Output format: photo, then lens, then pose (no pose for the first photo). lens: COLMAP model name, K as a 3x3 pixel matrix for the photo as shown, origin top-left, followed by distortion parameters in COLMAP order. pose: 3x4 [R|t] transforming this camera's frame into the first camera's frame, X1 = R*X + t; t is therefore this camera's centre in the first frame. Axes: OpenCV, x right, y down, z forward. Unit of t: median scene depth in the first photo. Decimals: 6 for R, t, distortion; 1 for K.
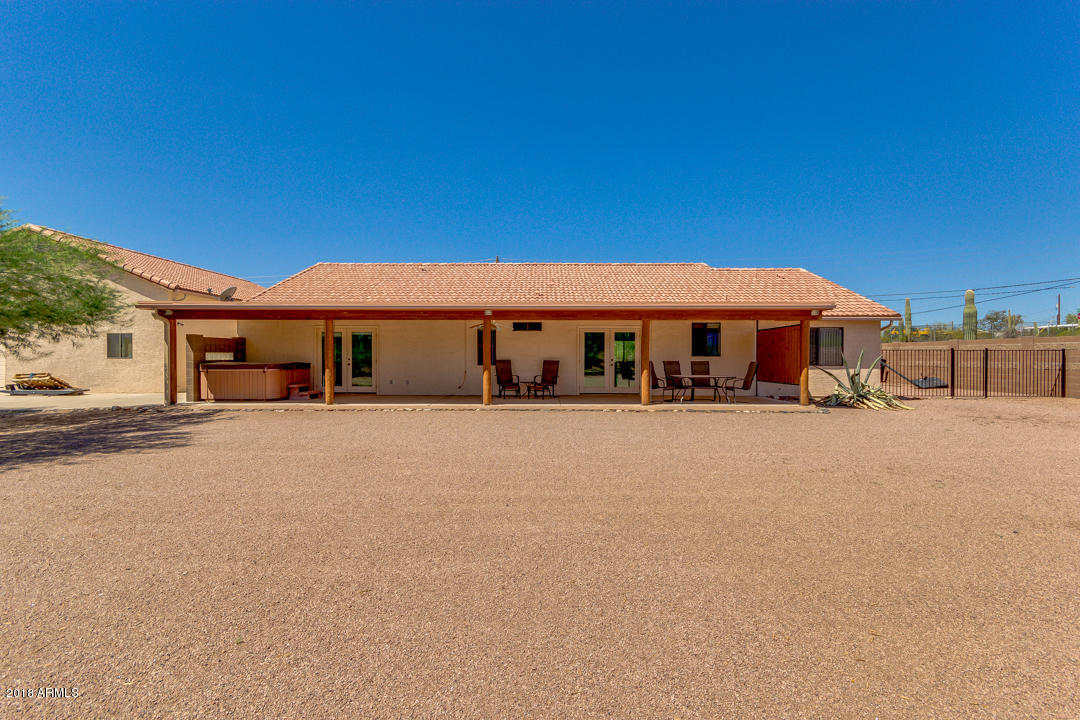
lens RADIAL K [[499.5, 0, 541.3], [0, 499.5, 362.6], [0, 0, 1]] dist [-0.003122, 0.000482]
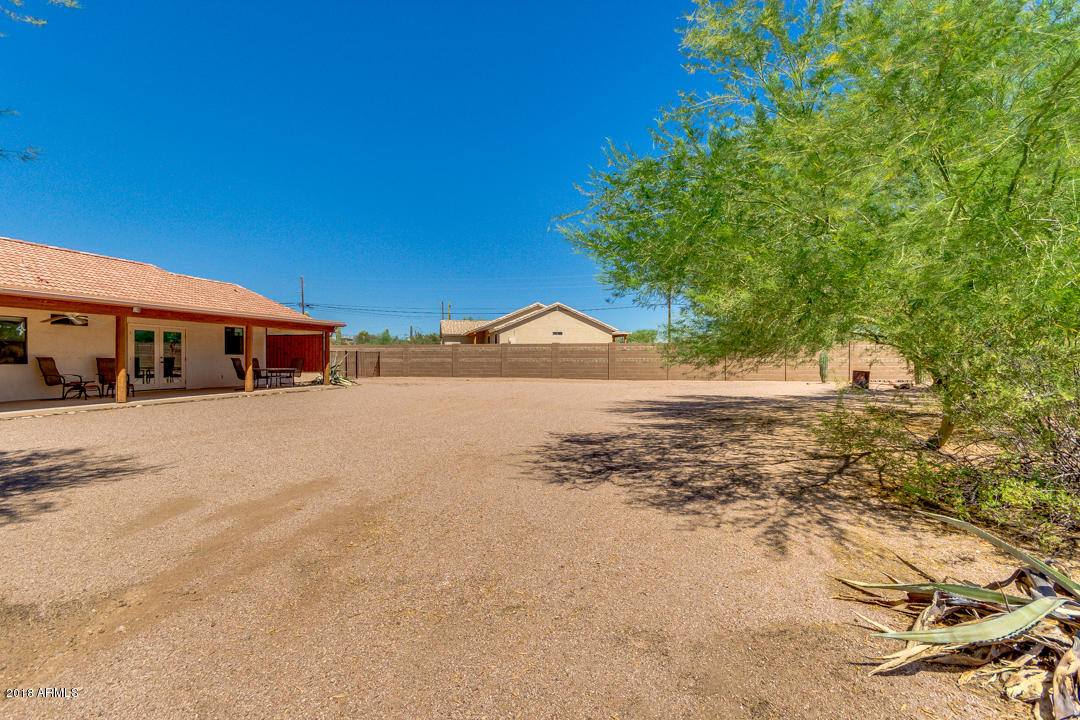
lens RADIAL K [[499.5, 0, 540.5], [0, 499.5, 357.6], [0, 0, 1]] dist [-0.003122, 0.000482]
pose [[0.169666, -0.001050, 0.985501, -0.873827], [0.002435, 0.999997, 0.000646, -0.003292], [-0.985499, 0.002290, 0.169668, 0.031856]]
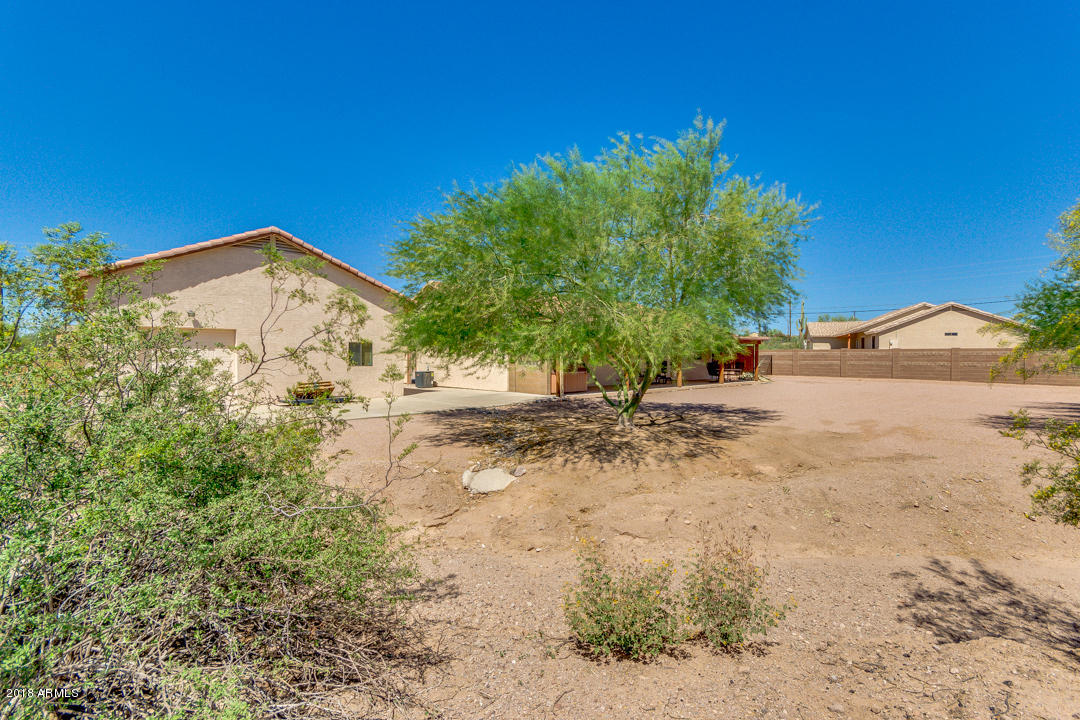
lens RADIAL K [[499.5, 0, 538.6], [0, 499.5, 356.8], [0, 0, 1]] dist [-0.003122, 0.000482]
pose [[0.722050, -0.004178, 0.691828, -1.585429], [0.000786, 0.999986, 0.005218, -0.033332], [-0.691840, -0.003224, 0.722043, 0.010098]]
